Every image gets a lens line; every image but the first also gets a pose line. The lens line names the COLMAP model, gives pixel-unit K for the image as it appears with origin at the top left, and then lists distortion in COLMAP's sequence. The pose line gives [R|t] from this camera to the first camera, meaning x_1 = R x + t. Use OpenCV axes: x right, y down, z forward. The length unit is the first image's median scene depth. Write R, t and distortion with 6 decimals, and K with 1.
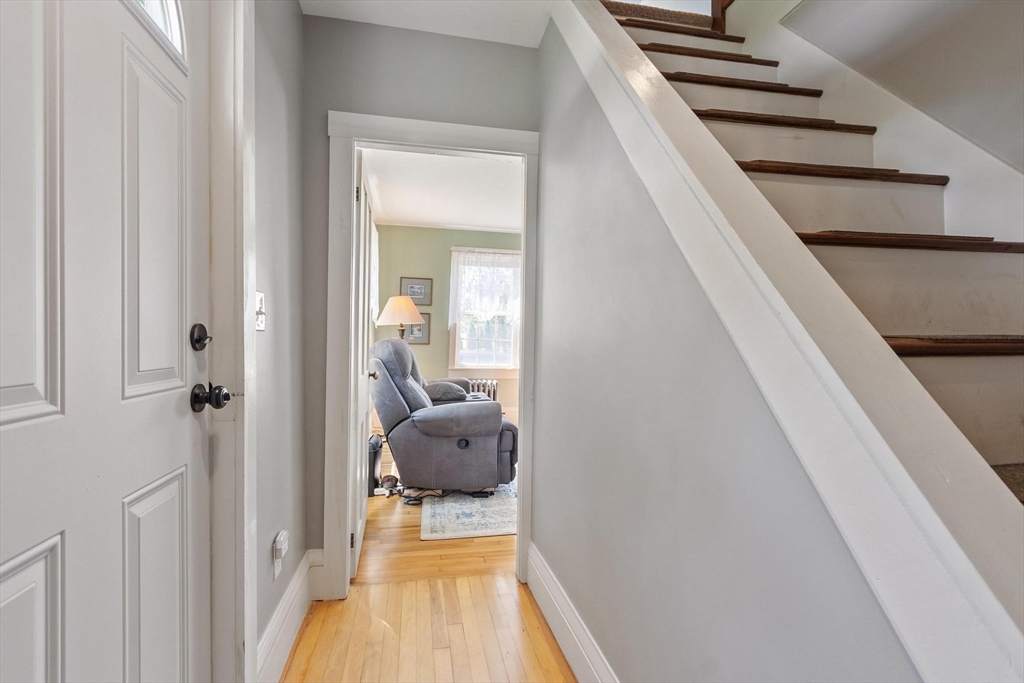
lens RADIAL K [[449.2, 0, 506.5], [0, 449.2, 332.4], [0, 0, 1]] dist [-0.000374, -0.000179]
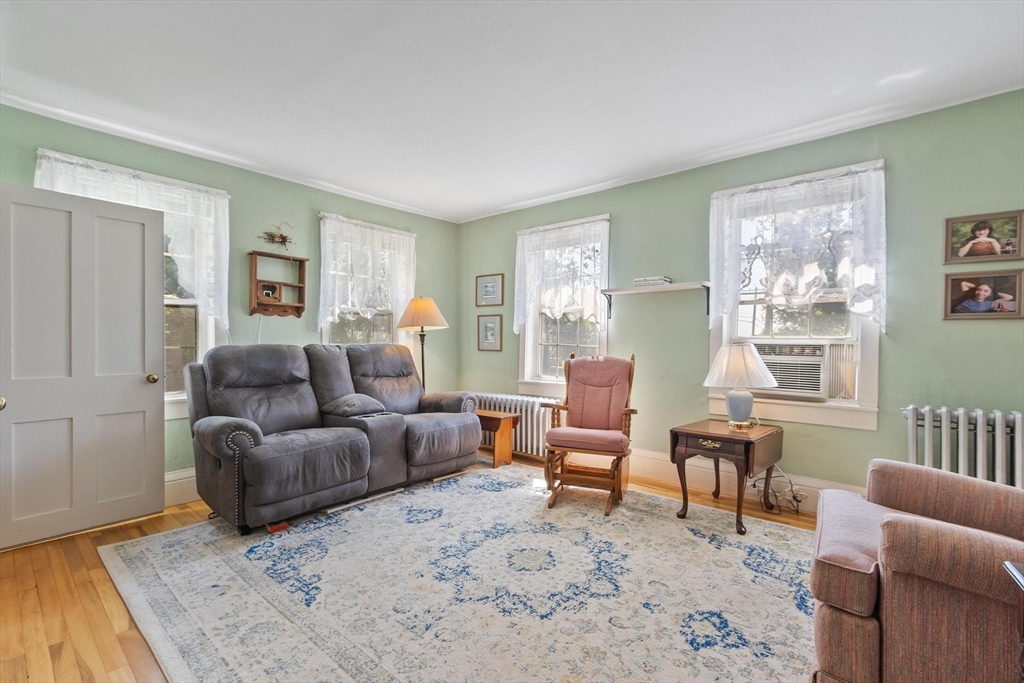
lens RADIAL K [[454.2, 0, 512.0], [0, 454.2, 341.5], [0, 0, 1]] dist [0.002084, 0.000148]
pose [[0.624099, -0.014323, -0.781214, 0.511440], [0.018534, 0.999822, -0.003525, 0.011779], [0.781126, -0.012279, 0.624253, 0.479122]]
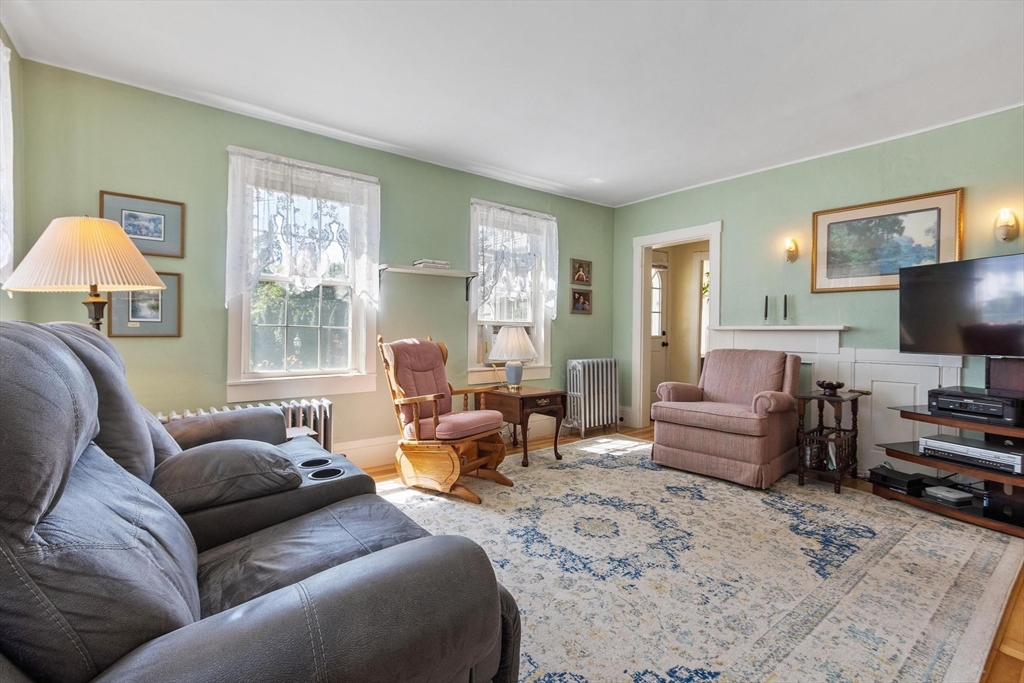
lens RADIAL K [[449.2, 0, 506.5], [0, 449.2, 332.4], [0, 0, 1]] dist [-0.000374, -0.000179]
pose [[0.898847, -0.013439, 0.438057, -0.066020], [0.000660, 0.999570, 0.029312, 0.007560], [-0.438262, -0.026058, 0.898469, 0.401340]]
